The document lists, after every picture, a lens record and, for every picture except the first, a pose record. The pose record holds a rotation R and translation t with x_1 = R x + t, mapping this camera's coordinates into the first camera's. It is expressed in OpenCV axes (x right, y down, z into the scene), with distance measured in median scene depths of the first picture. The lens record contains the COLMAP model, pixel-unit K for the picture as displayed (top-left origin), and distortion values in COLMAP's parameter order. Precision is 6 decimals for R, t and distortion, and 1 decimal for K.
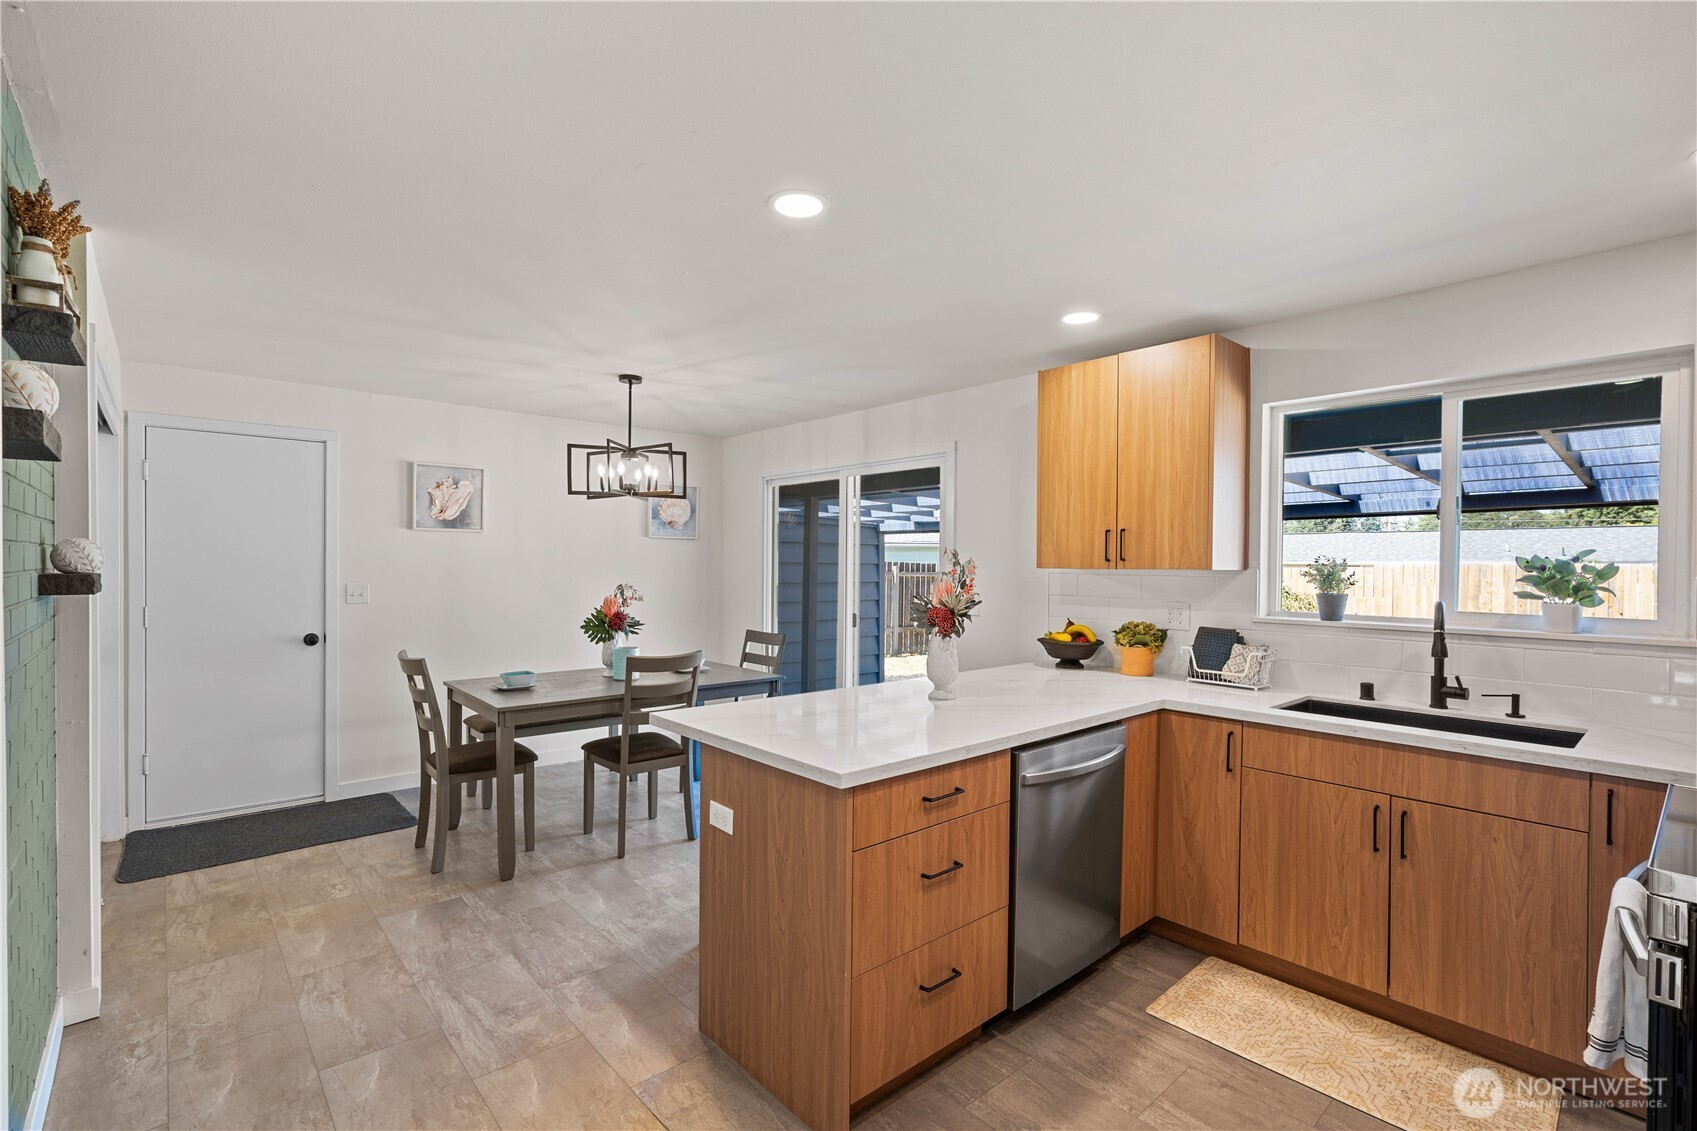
lens RADIAL K [[786.5, 0, 854.3], [0, 786.5, 556.9], [0, 0, 1]] dist [-0.005527, 0.003131]
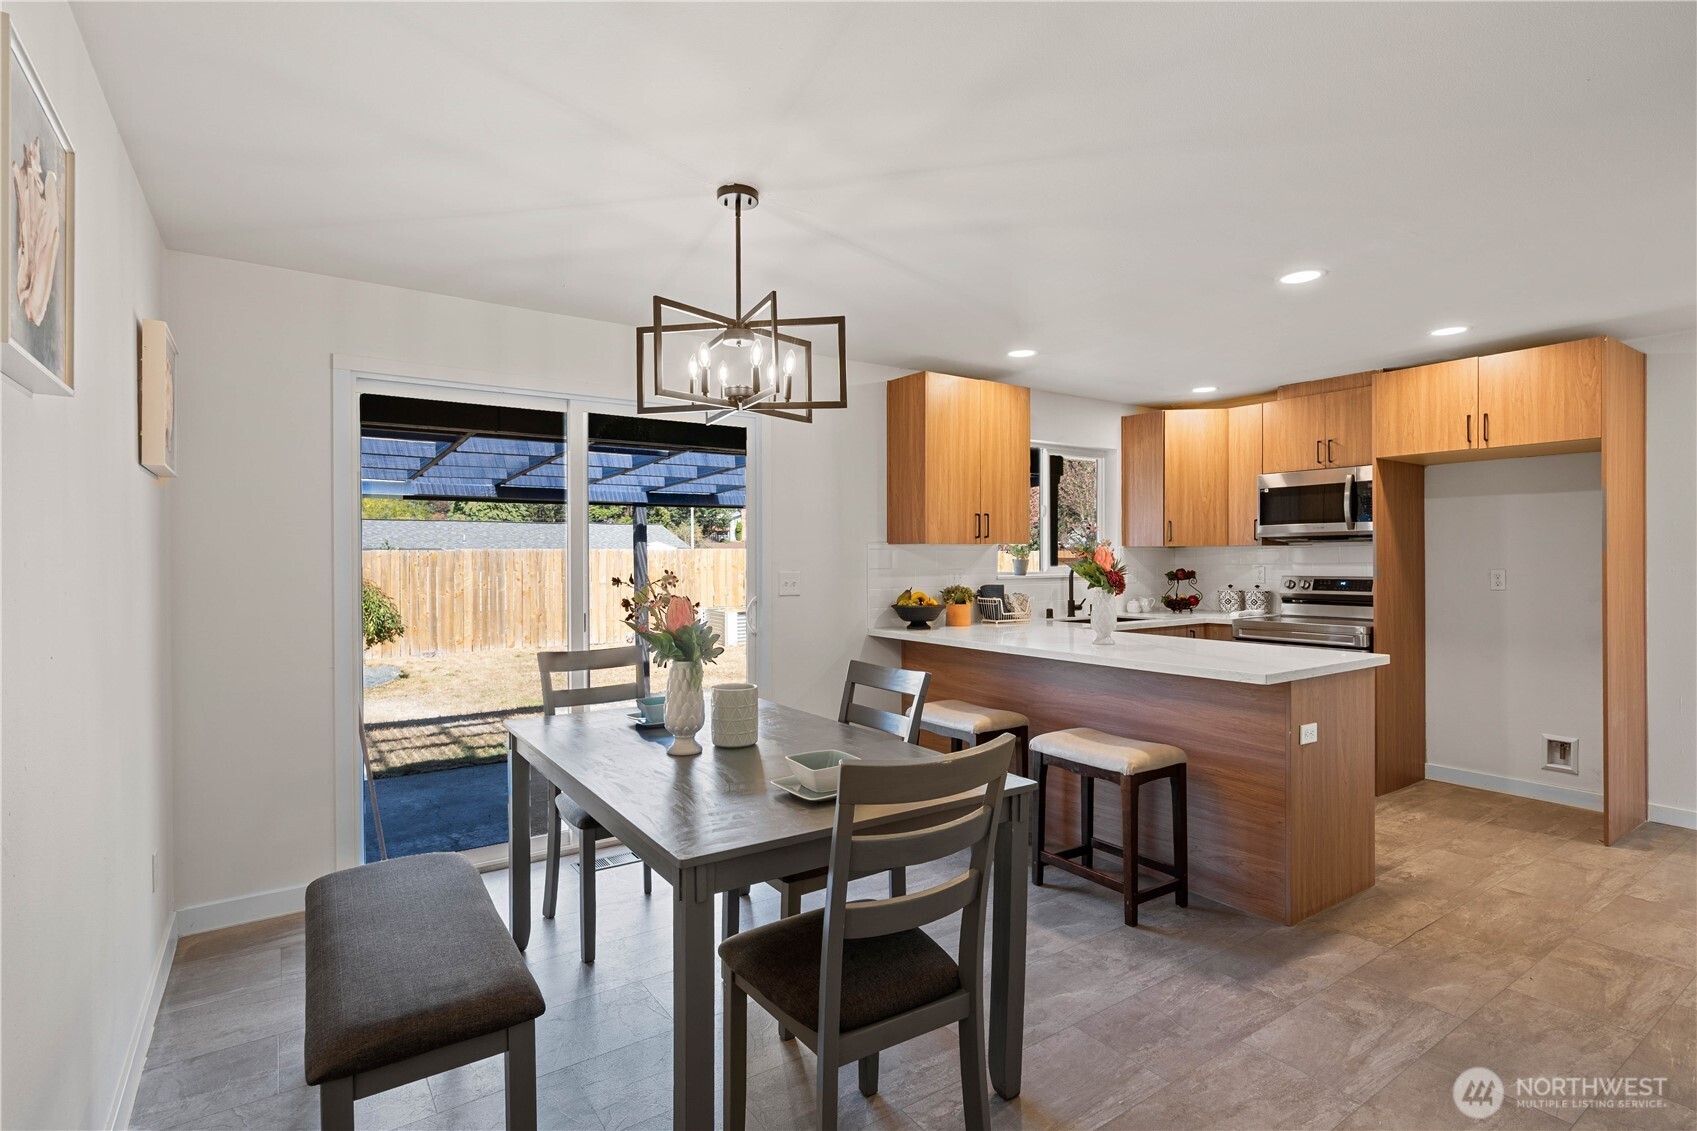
lens RADIAL K [[786.5, 0, 874.2], [0, 786.5, 569.8], [0, 0, 1]] dist [-0.005527, 0.003131]
pose [[0.127107, -0.026642, 0.991531, -1.128550], [-0.001717, 0.999632, 0.027080, 0.025941], [-0.991888, -0.005145, 0.127014, 1.158422]]
